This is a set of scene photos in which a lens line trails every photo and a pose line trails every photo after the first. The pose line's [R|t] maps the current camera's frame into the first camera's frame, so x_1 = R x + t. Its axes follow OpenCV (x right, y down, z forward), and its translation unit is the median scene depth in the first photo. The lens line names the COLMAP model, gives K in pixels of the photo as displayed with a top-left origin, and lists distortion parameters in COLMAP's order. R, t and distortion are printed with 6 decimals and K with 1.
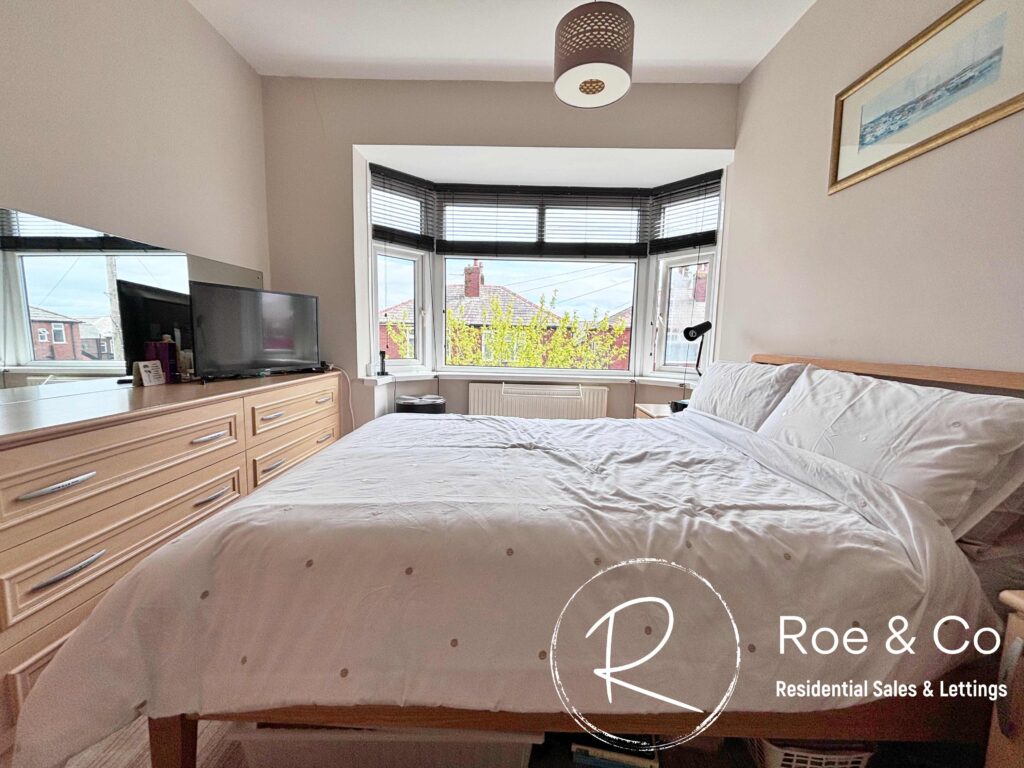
lens RADIAL K [[411.2, 0, 511.3], [0, 411.2, 385.6], [0, 0, 1]] dist [-0.000559, 0.000317]
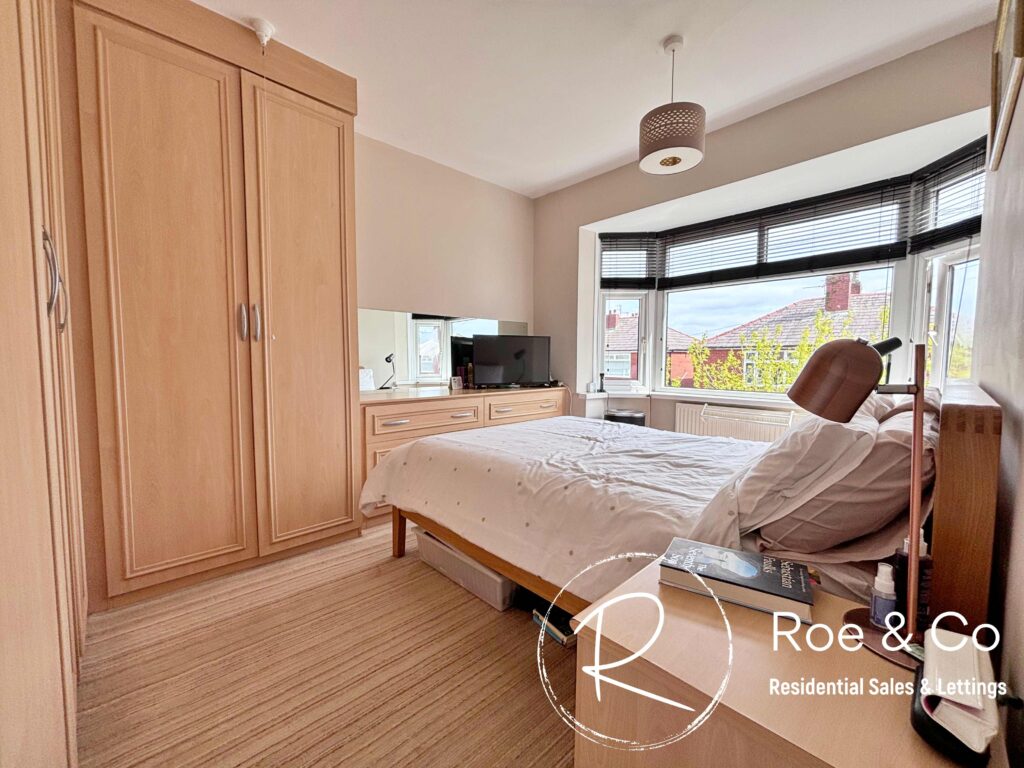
lens RADIAL K [[411.2, 0, 511.3], [0, 411.2, 385.6], [0, 0, 1]] dist [-0.000559, 0.000317]
pose [[0.688506, 0.028812, -0.724658, 0.444262], [-0.072721, 0.996917, -0.029456, 0.013992], [0.721576, 0.072978, 0.688478, -0.094673]]
